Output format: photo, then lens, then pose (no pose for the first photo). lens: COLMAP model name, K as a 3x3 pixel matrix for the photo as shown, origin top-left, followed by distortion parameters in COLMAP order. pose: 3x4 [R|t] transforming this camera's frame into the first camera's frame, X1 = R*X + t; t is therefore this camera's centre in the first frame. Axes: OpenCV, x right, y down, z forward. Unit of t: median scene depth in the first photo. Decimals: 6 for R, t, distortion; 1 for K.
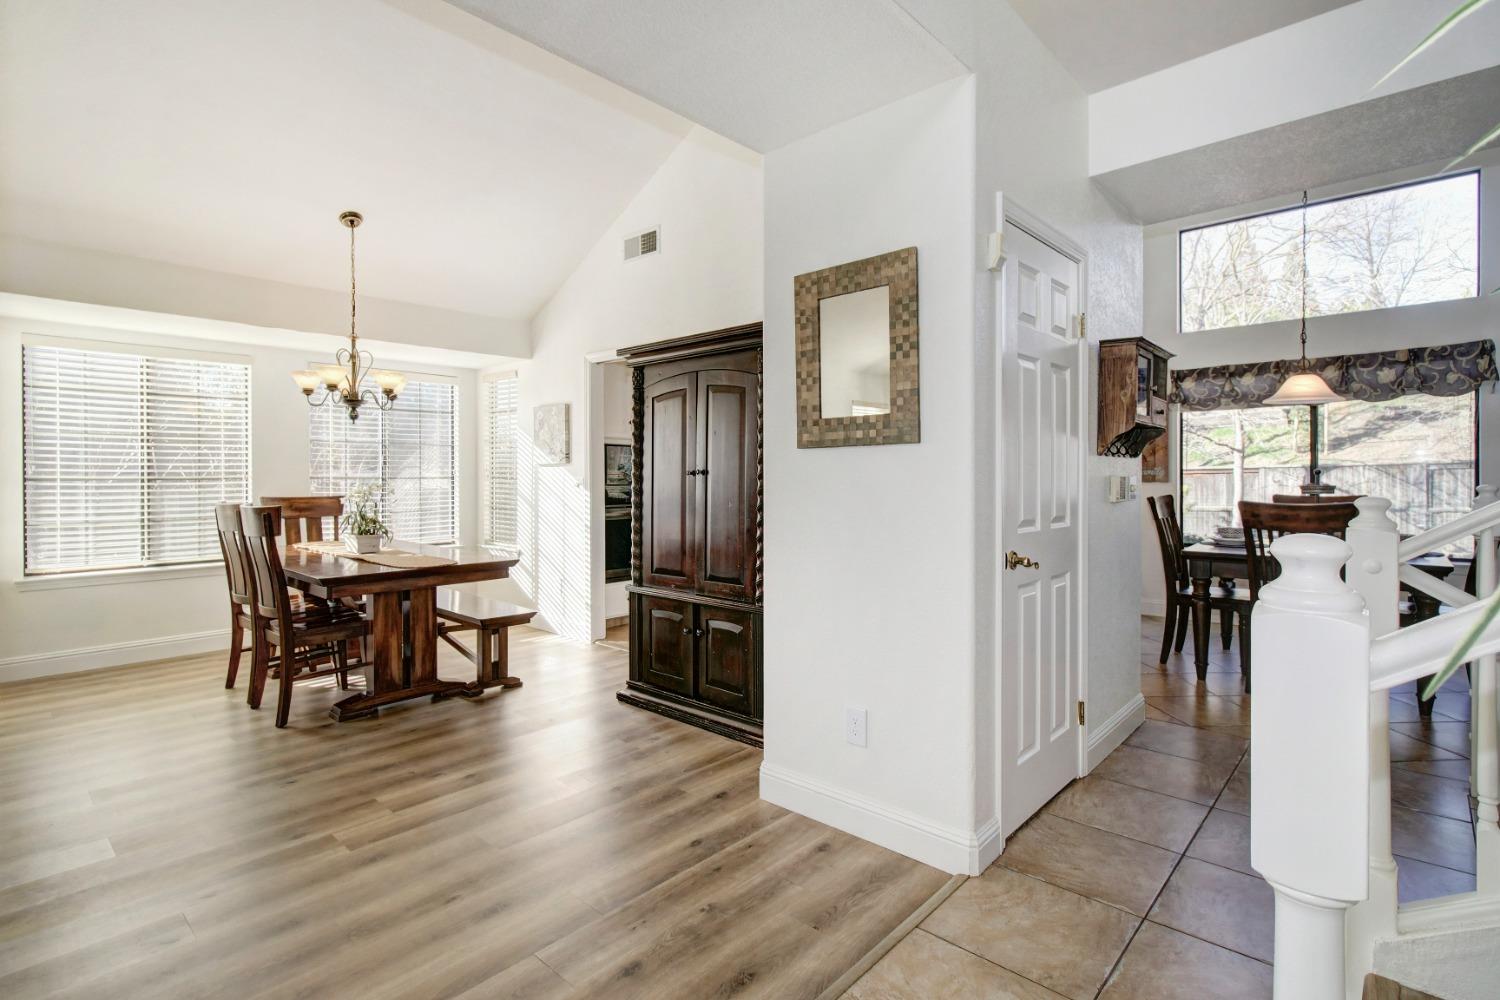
lens RADIAL K [[725.0, 0, 749.5], [0, 725.0, 486.0], [0, 0, 1]] dist [-0.001083, 0.000086]
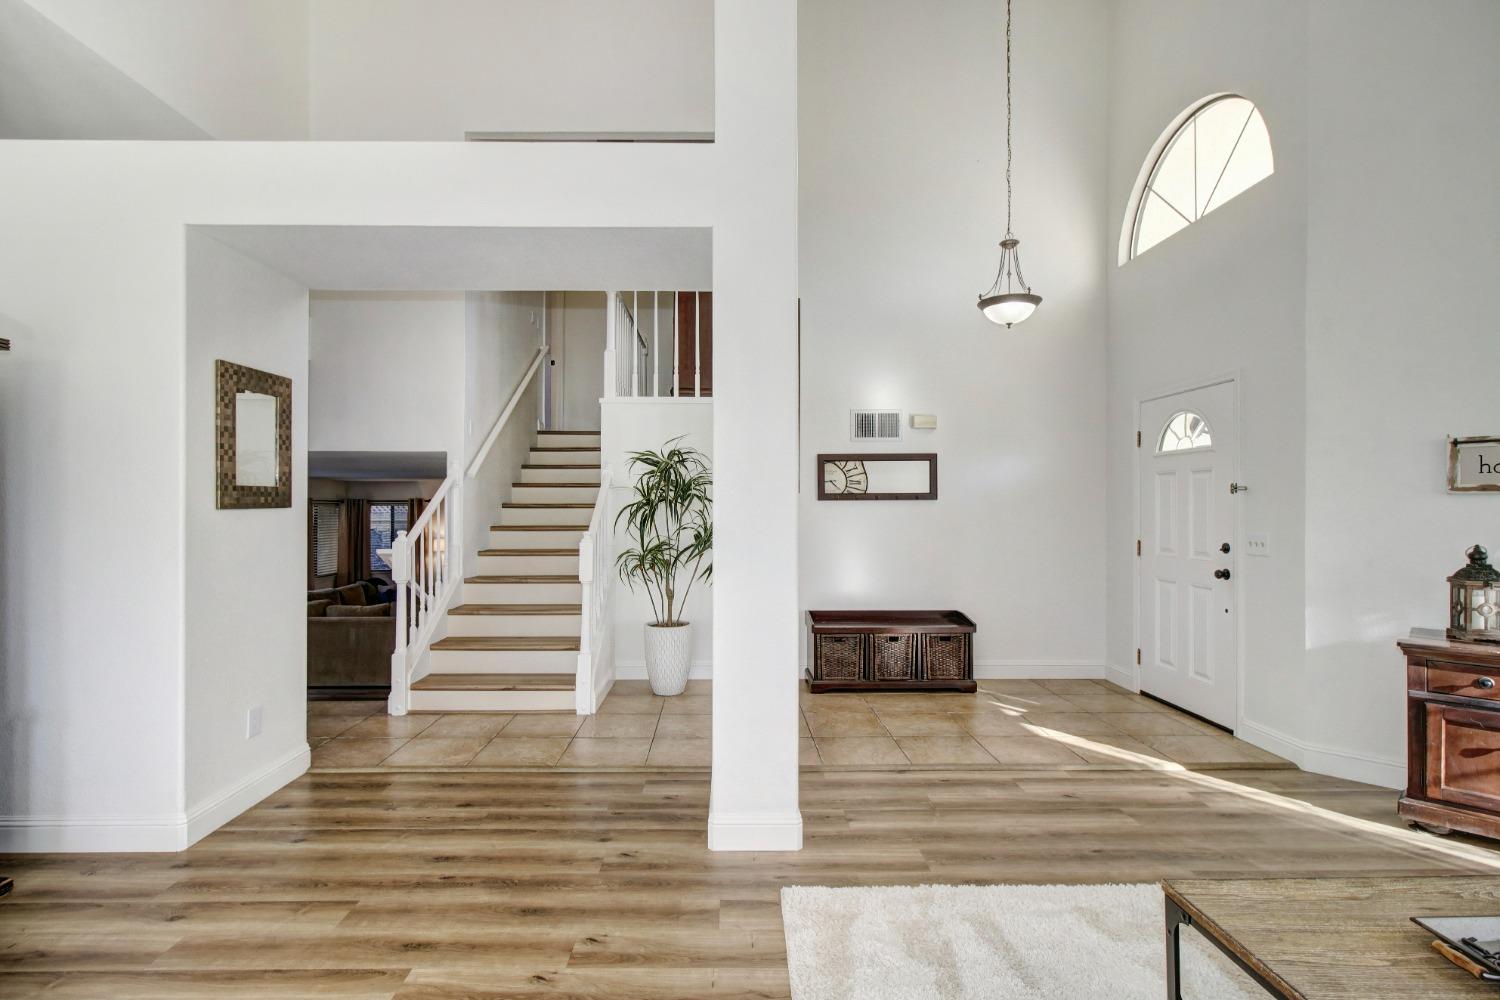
lens RADIAL K [[725.0, 0, 749.5], [0, 725.0, 486.0], [0, 0, 1]] dist [-0.001083, 0.000086]
pose [[-0.701415, 0.012378, 0.712646, -1.443707], [0.003470, 0.999897, -0.013952, -0.075140], [-0.712745, -0.007314, -0.701385, 1.299649]]
